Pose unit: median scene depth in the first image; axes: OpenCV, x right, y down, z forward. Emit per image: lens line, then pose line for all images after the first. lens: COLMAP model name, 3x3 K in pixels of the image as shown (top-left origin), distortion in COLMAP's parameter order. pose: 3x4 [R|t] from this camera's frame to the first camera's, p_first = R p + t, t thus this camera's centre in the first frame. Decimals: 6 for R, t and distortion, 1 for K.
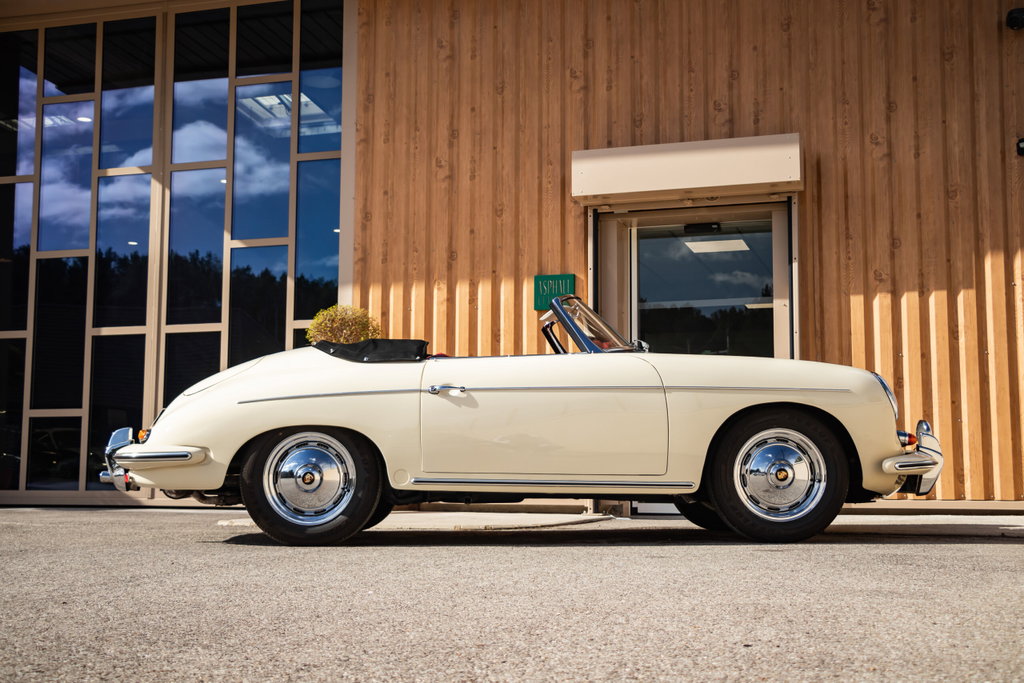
lens RADIAL K [[1255.5, 0, 506.4], [0, 1255.5, 349.1], [0, 0, 1]] dist [0.057234, 0.000000]
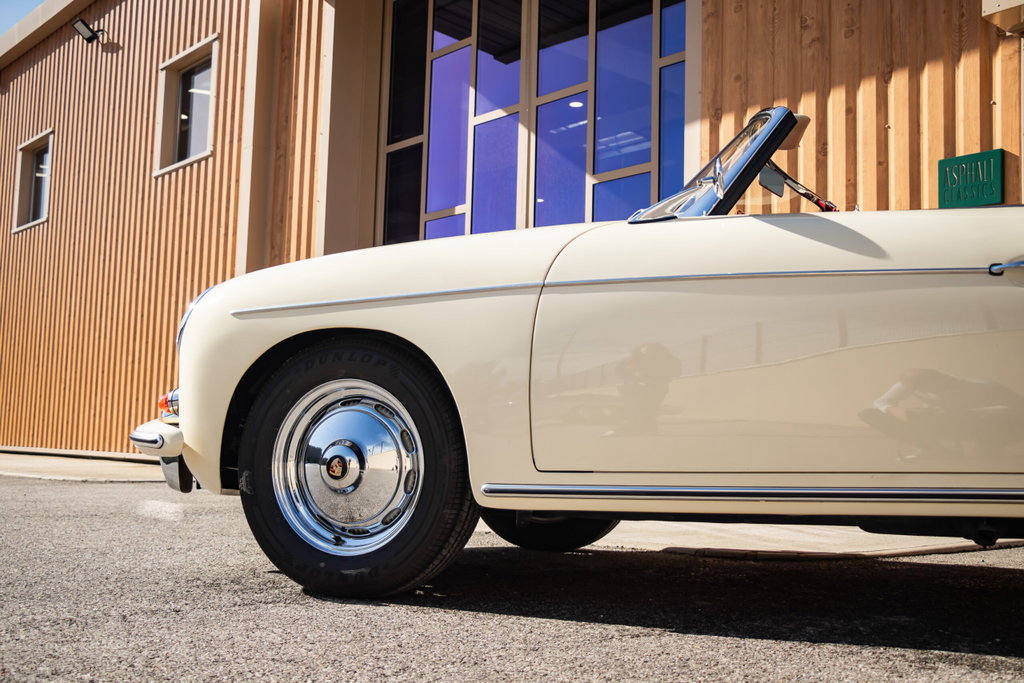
lens RADIAL K [[1160.4, 0, 488.3], [0, 1160.4, 339.2], [0, 0, 1]] dist [0.024780, 0.000000]
pose [[0.870926, -0.030194, -0.490486, 0.111436], [0.031722, 0.999483, -0.005200, 0.042350], [0.490389, -0.011031, 0.871434, 0.476214]]
